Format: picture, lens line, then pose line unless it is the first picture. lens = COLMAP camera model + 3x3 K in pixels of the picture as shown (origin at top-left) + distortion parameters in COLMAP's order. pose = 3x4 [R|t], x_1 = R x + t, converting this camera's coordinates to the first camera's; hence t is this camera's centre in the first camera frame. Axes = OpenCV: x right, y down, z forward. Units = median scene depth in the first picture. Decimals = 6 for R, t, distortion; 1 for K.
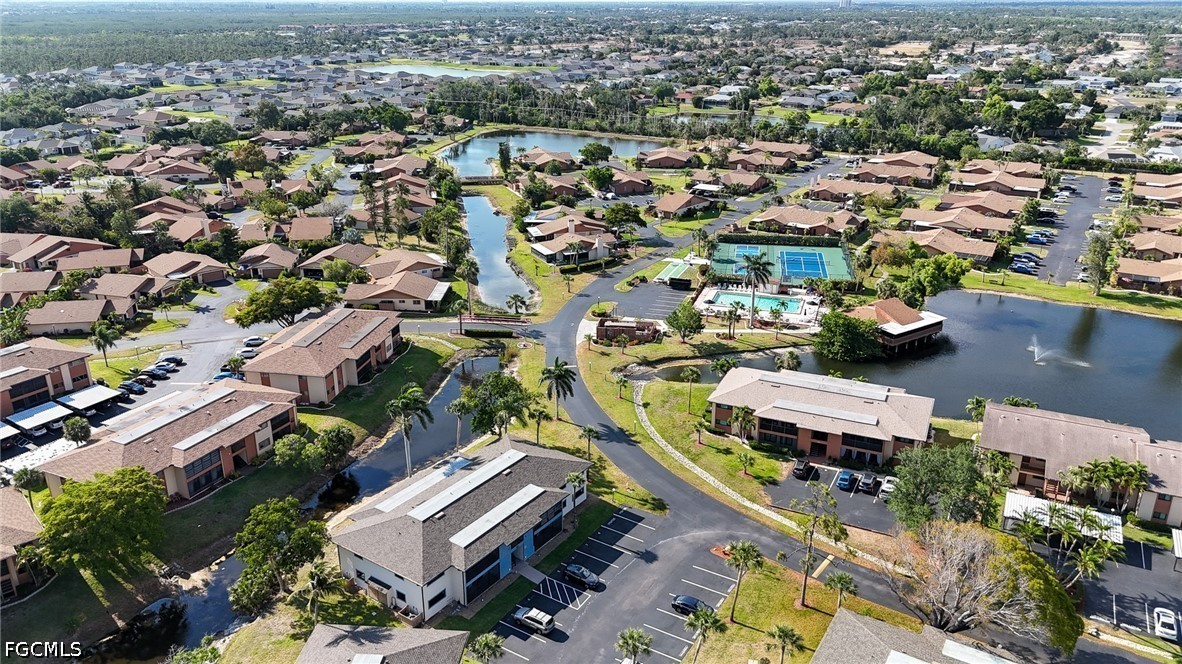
lens RADIAL K [[865.0, 0, 594.5], [0, 865.0, 339.6], [0, 0, 1]] dist [0.074815, -0.080025]
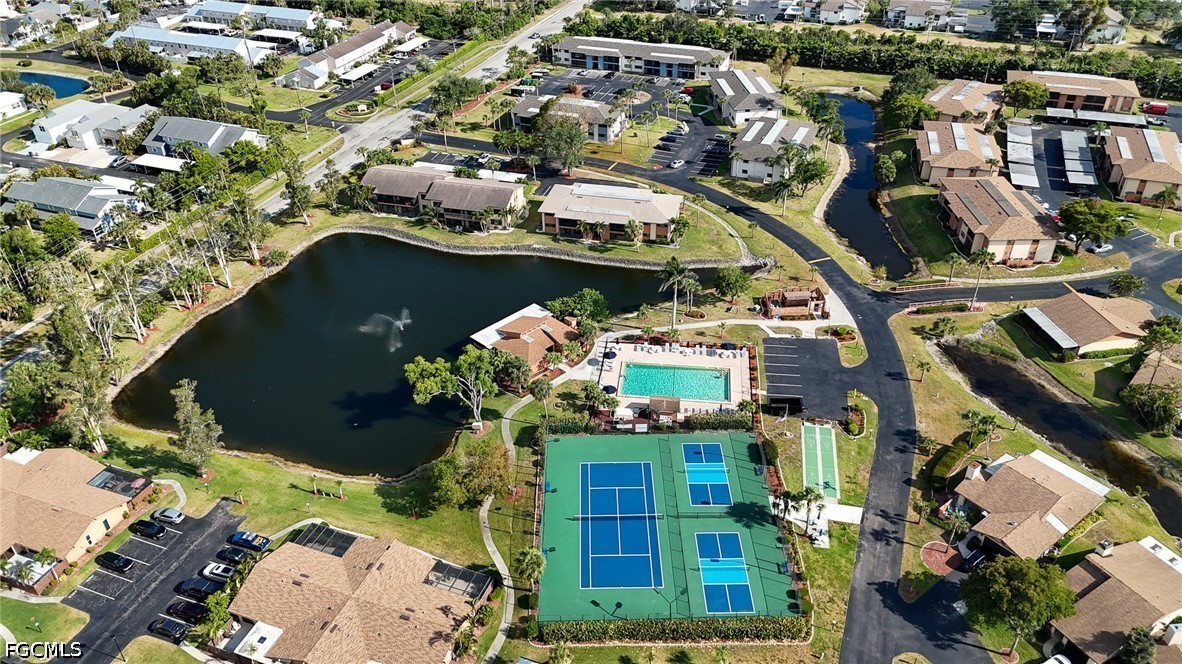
lens RADIAL K [[865.0, 0, 594.5], [0, 865.0, 339.6], [0, 0, 1]] dist [0.074815, -0.080025]
pose [[-0.981606, 0.116709, -0.151090, 0.466605], [-0.058790, 0.568155, 0.820819, -0.886507], [0.181639, 0.814603, -0.550844, 1.735006]]
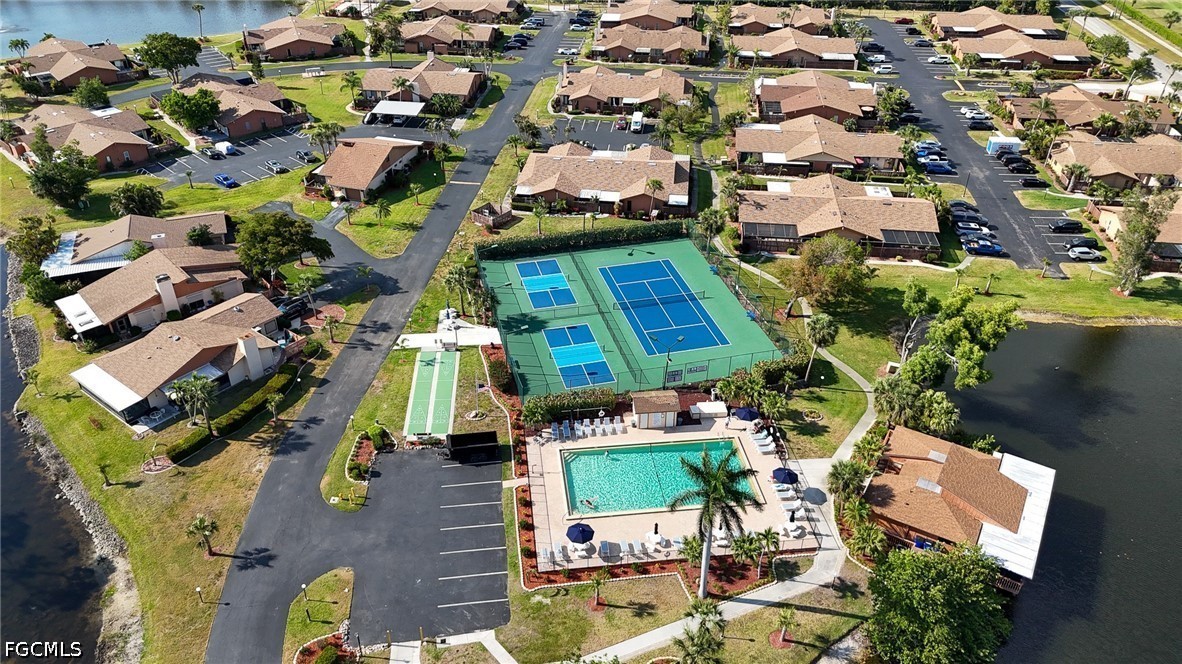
lens RADIAL K [[865.0, 0, 594.5], [0, 865.0, 339.6], [0, 0, 1]] dist [0.074815, -0.080025]
pose [[0.905055, -0.226016, 0.360267, 0.007745], [0.144956, 0.960312, 0.238303, -0.283743], [-0.399829, -0.163455, 0.901898, 0.759454]]
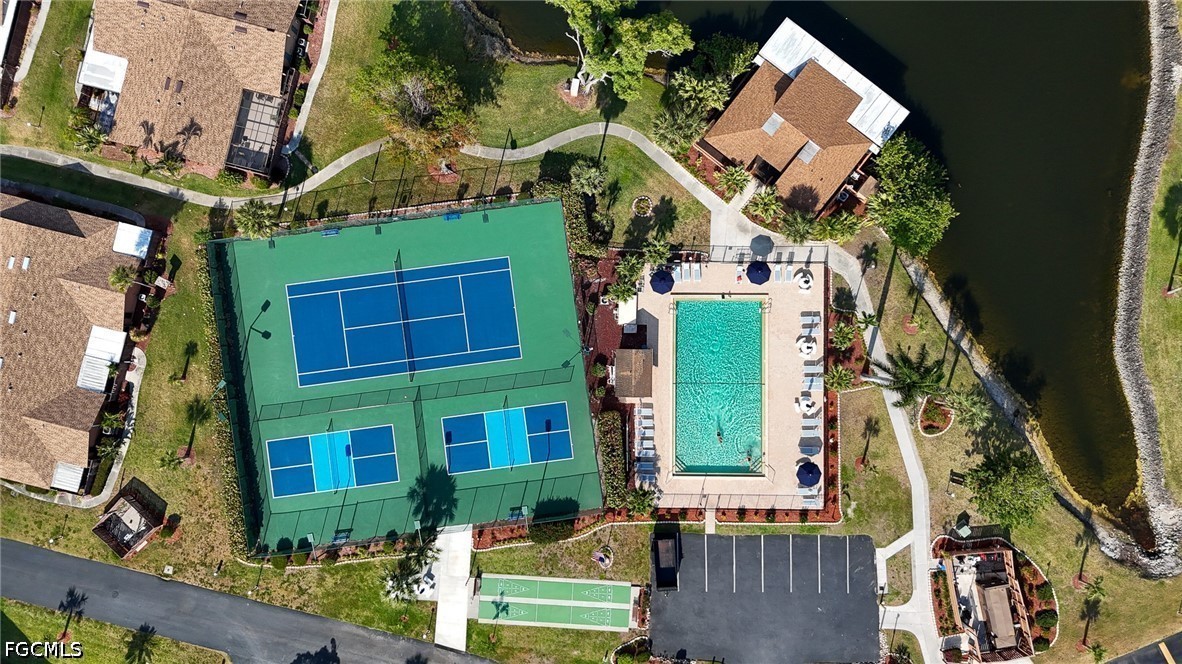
lens RADIAL K [[865.0, 0, 594.5], [0, 865.0, 339.6], [0, 0, 1]] dist [0.074815, -0.080025]
pose [[-0.302324, -0.953075, 0.015726, 0.279943], [0.357691, -0.098140, 0.928669, -0.640036], [-0.883548, 0.286384, 0.370576, 1.091595]]
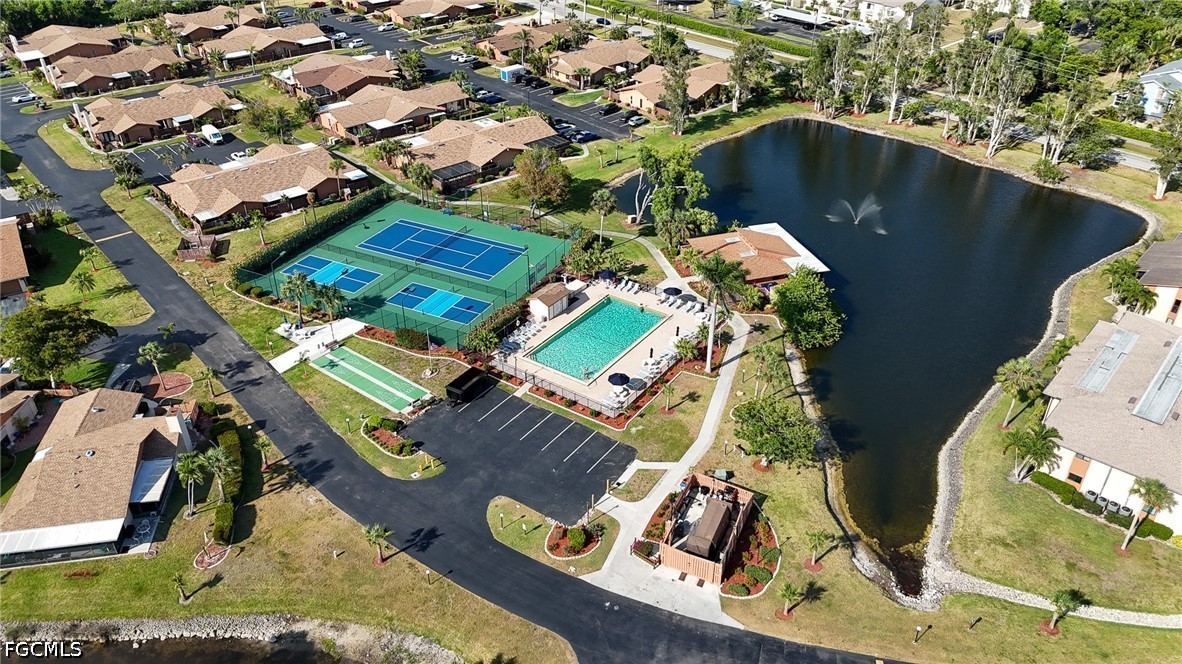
lens RADIAL K [[865.0, 0, 594.5], [0, 865.0, 339.6], [0, 0, 1]] dist [0.074815, -0.080025]
pose [[0.294839, -0.520741, 0.801186, -0.348352], [0.349917, 0.839056, 0.416585, -0.352968], [-0.889173, 0.157523, 0.429602, 0.941303]]
